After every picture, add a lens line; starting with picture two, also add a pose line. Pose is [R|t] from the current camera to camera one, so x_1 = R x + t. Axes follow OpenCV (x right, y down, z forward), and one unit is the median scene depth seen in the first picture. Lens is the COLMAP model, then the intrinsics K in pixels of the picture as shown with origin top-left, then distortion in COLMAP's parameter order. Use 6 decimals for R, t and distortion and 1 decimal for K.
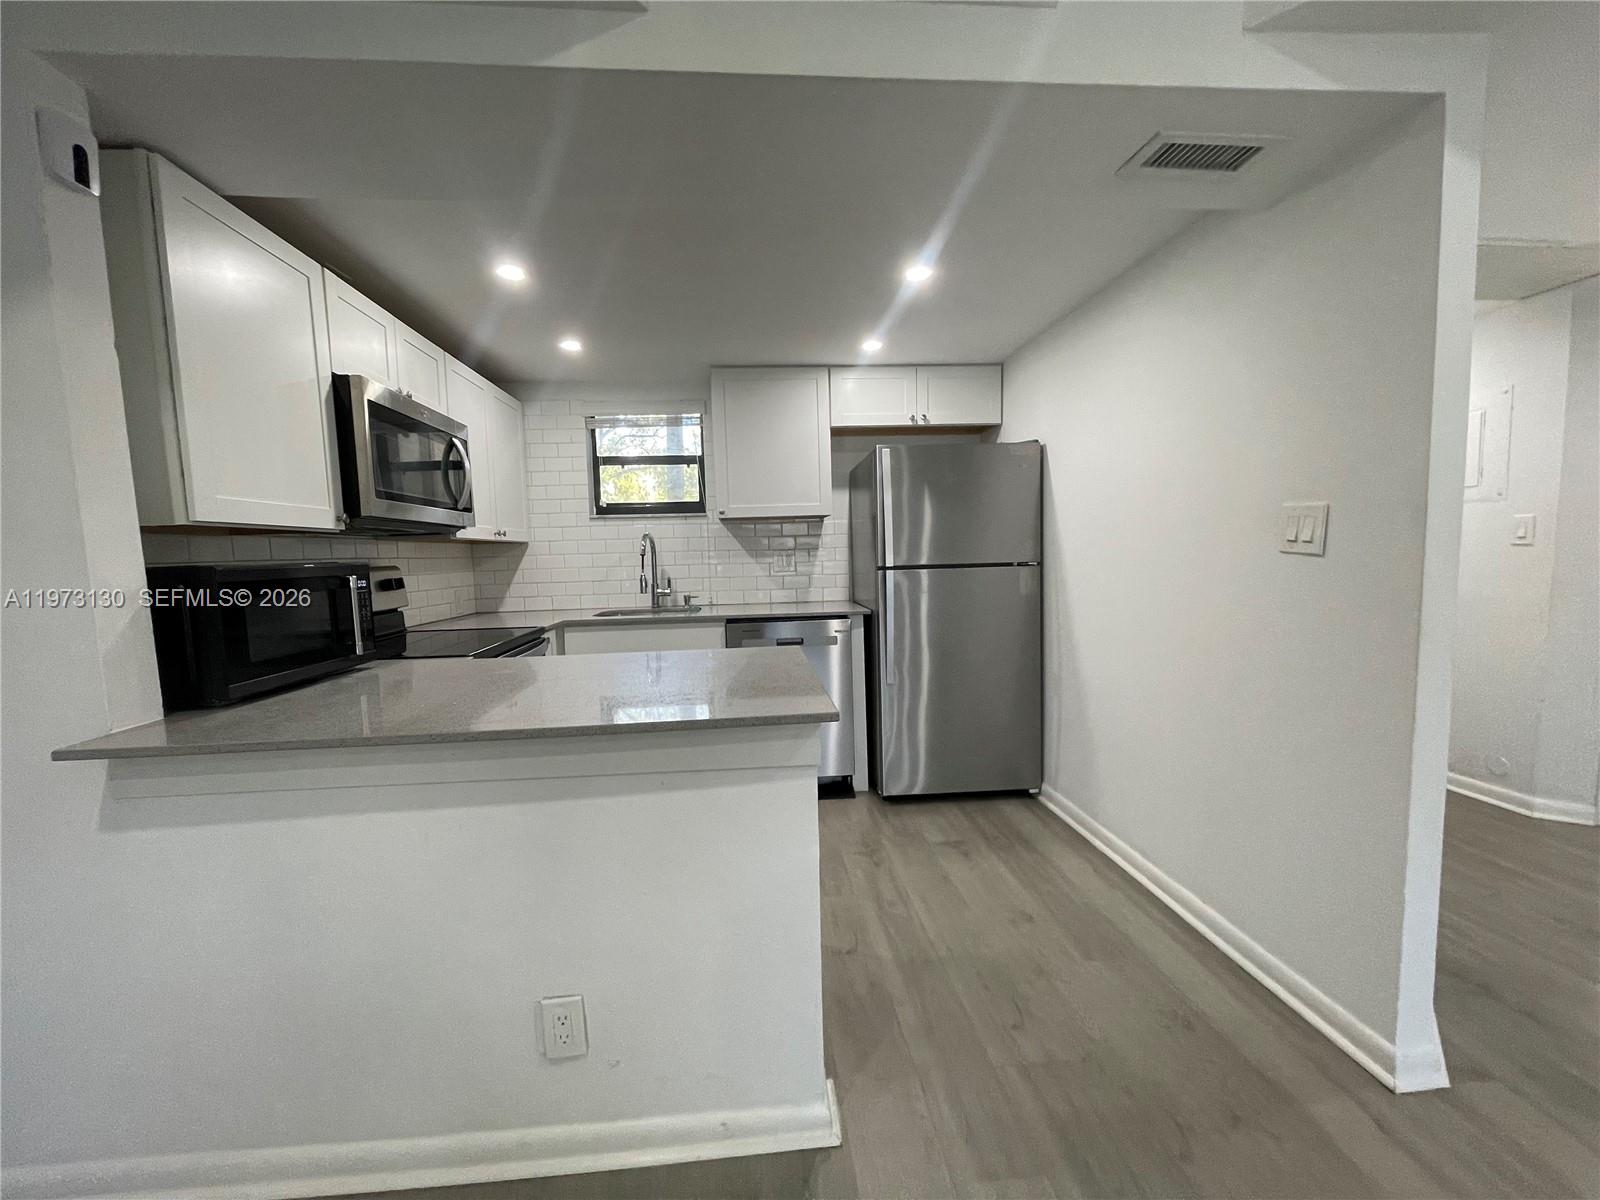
lens RADIAL K [[641.9, 0, 796.6], [0, 641.9, 604.6], [0, 0, 1]] dist [0.000418, -0.000142]
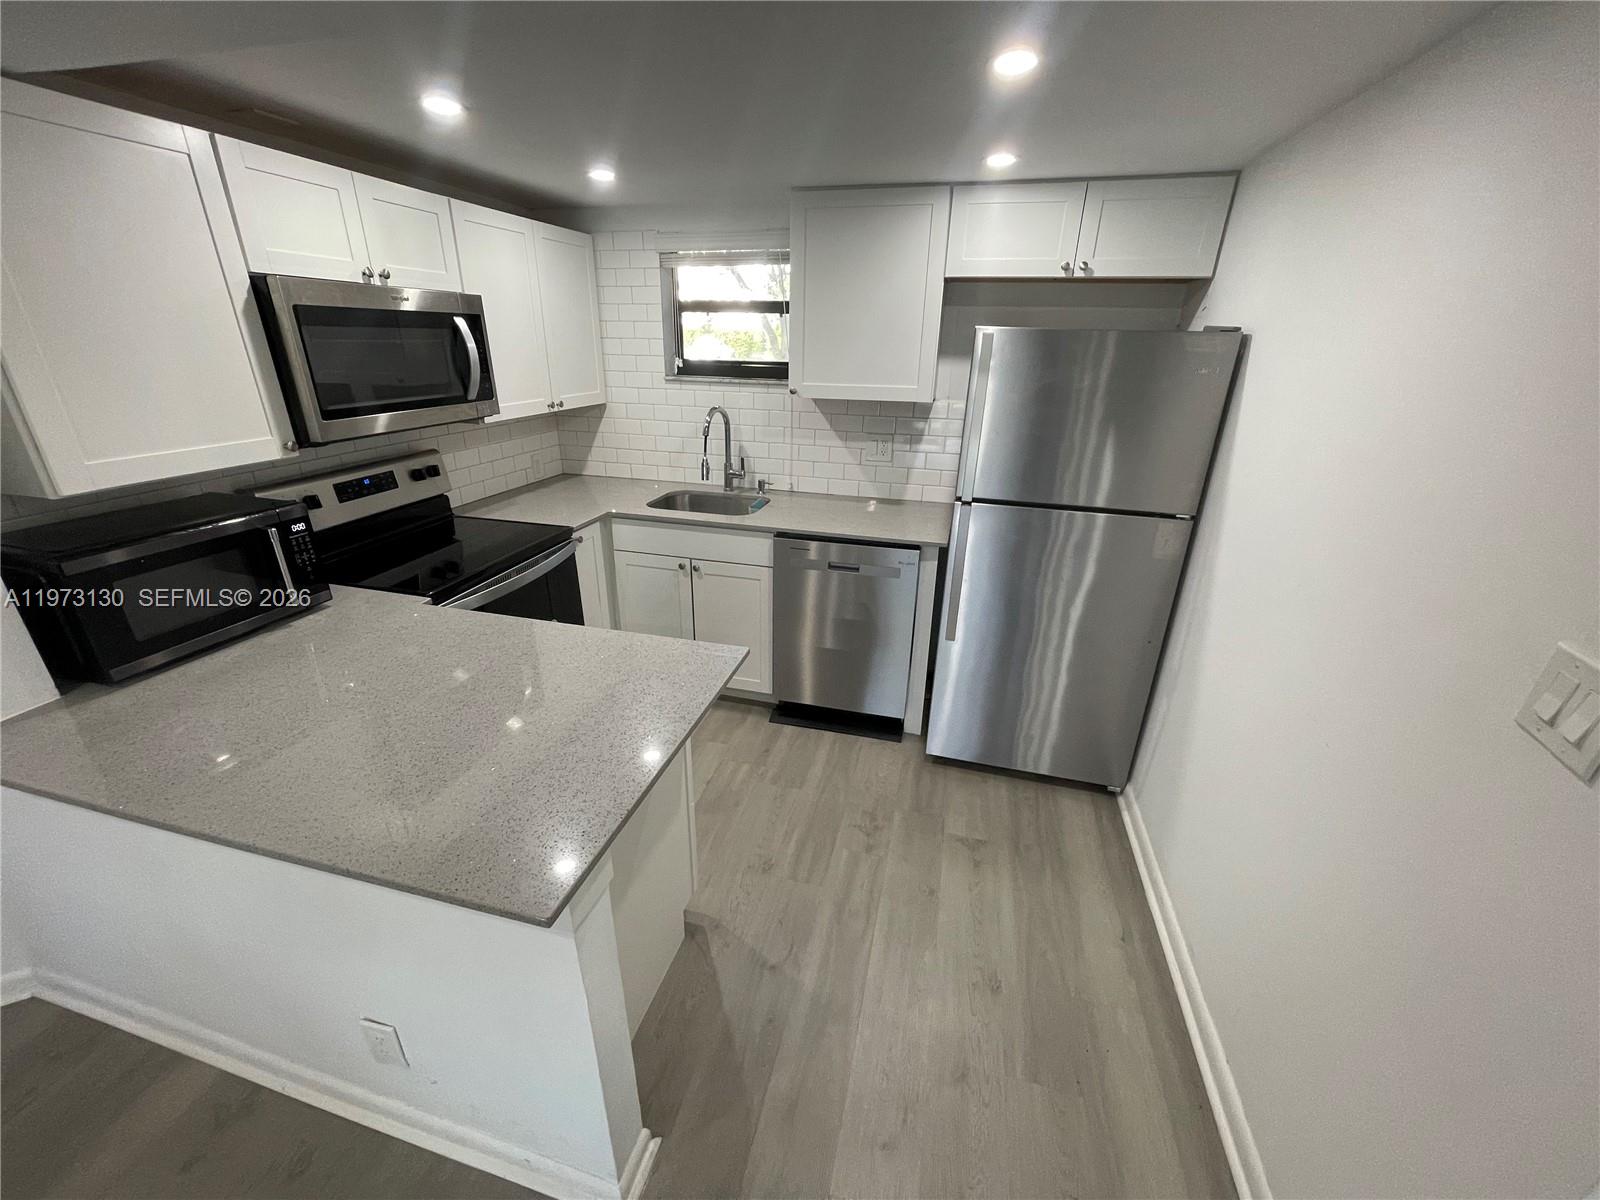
lens RADIAL K [[641.9, 0, 796.6], [0, 641.9, 604.6], [0, 0, 1]] dist [0.000418, -0.000142]
pose [[0.942373, 0.171055, -0.287531, 0.170464], [-0.072515, 0.943417, 0.323583, -0.153319], [0.326612, -0.284085, 0.901454, 0.185034]]
